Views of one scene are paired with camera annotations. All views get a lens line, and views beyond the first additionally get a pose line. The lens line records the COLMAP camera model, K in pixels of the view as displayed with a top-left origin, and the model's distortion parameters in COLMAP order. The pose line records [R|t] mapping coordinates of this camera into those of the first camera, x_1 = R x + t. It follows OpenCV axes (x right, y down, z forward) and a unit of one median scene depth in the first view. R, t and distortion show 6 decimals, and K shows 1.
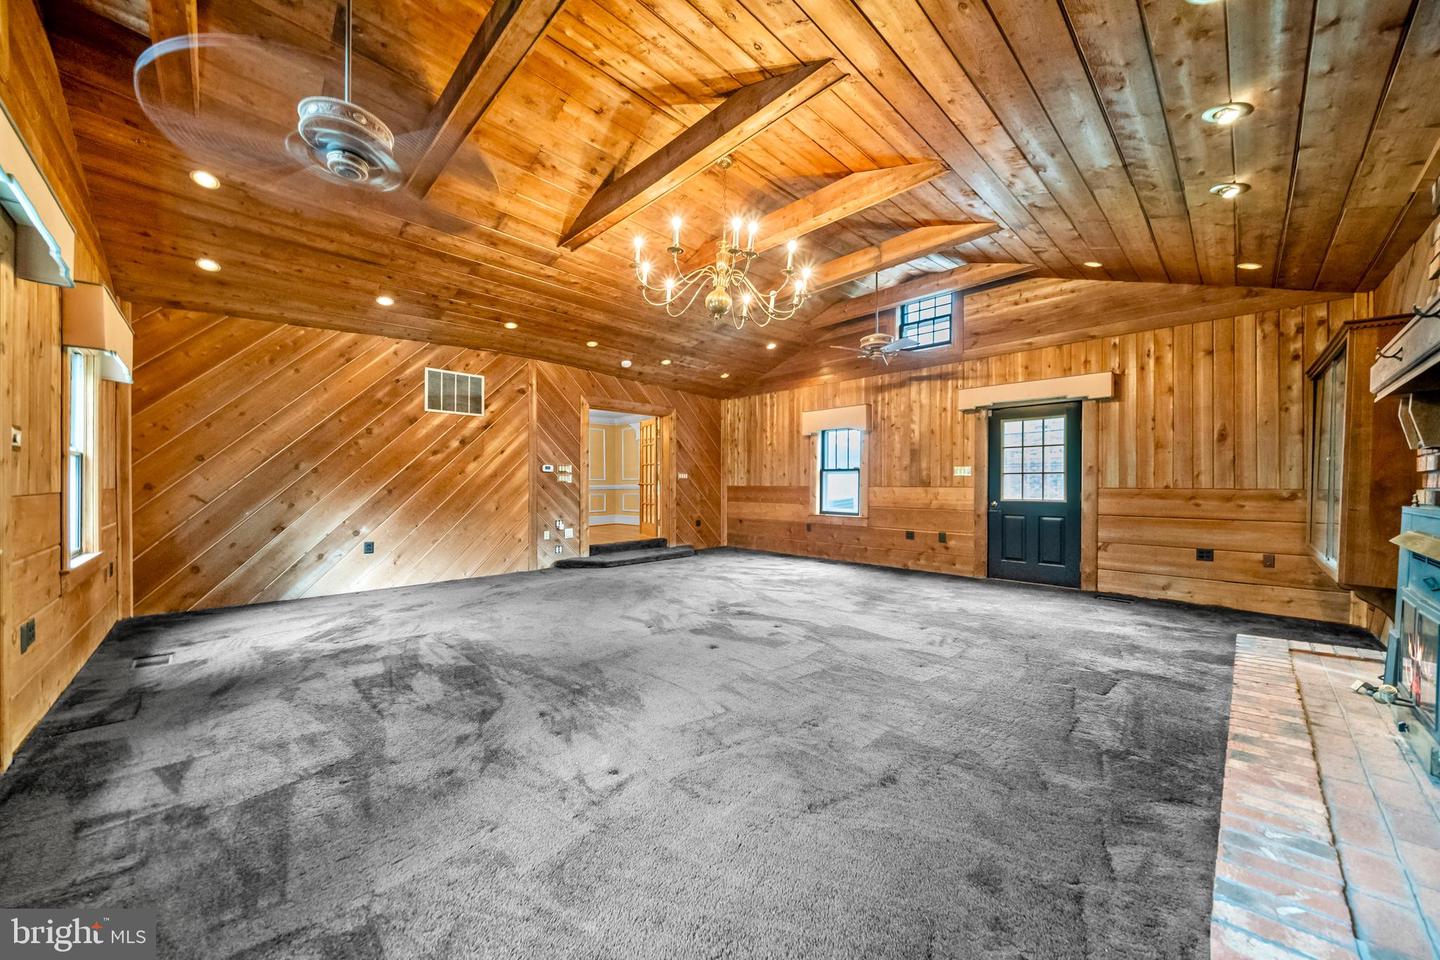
lens RADIAL K [[517.5, 0, 724.5], [0, 517.5, 485.1], [0, 0, 1]] dist [-0.001605, -0.000809]
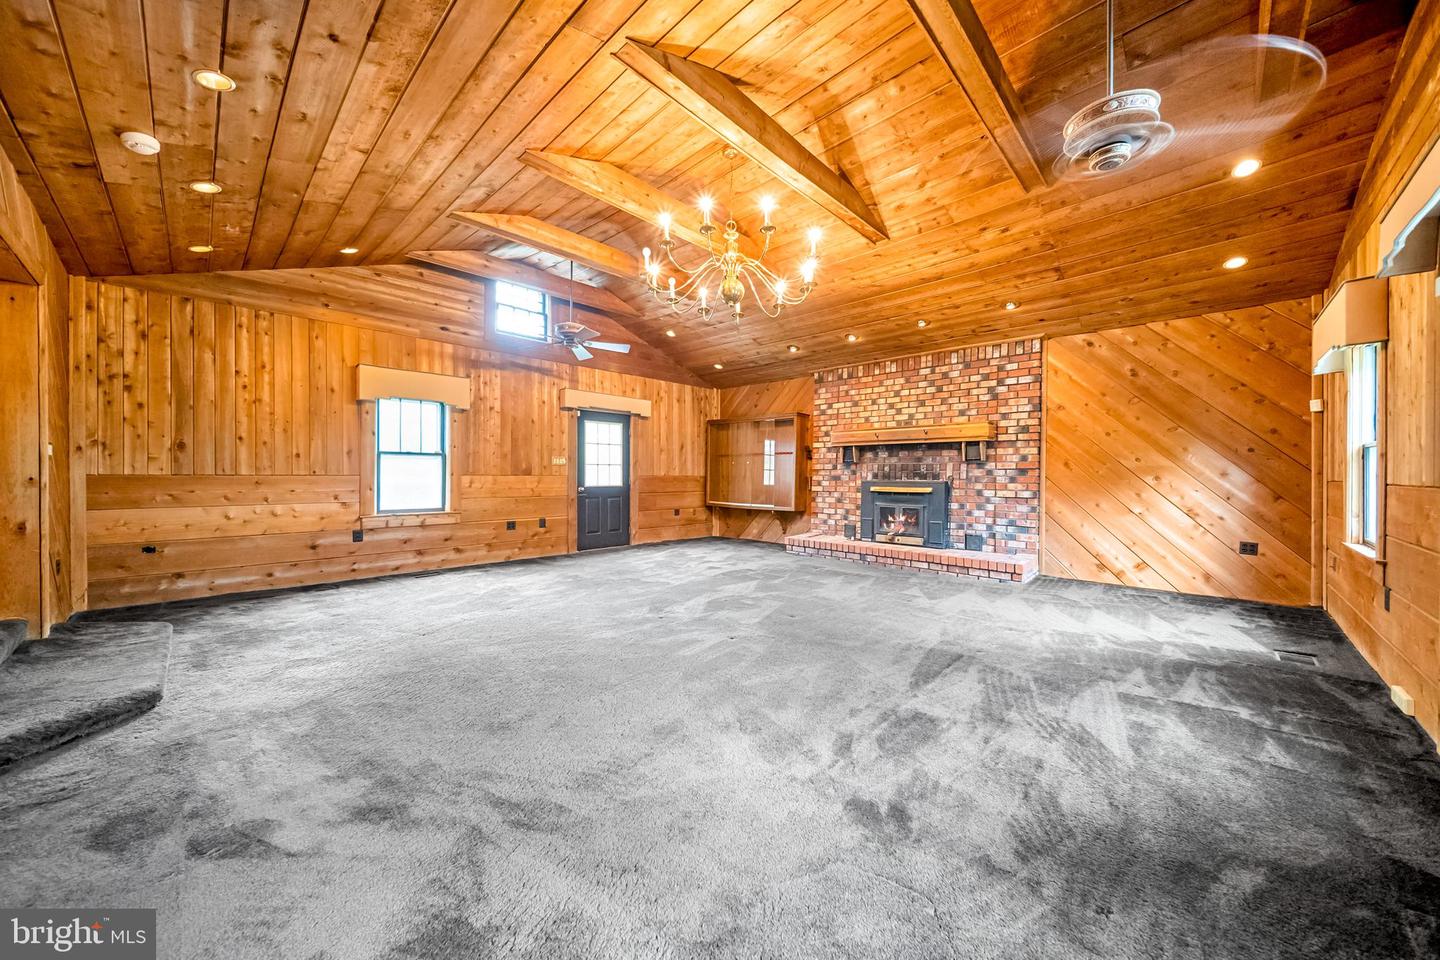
lens RADIAL K [[517.5, 0, 724.1], [0, 517.5, 482.8], [0, 0, 1]] dist [-0.001605, -0.000809]
pose [[-0.028498, -0.012222, 0.999519, -0.631519], [0.007572, 0.999894, 0.012443, 0.008333], [-0.999565, 0.007923, -0.028402, 0.643909]]
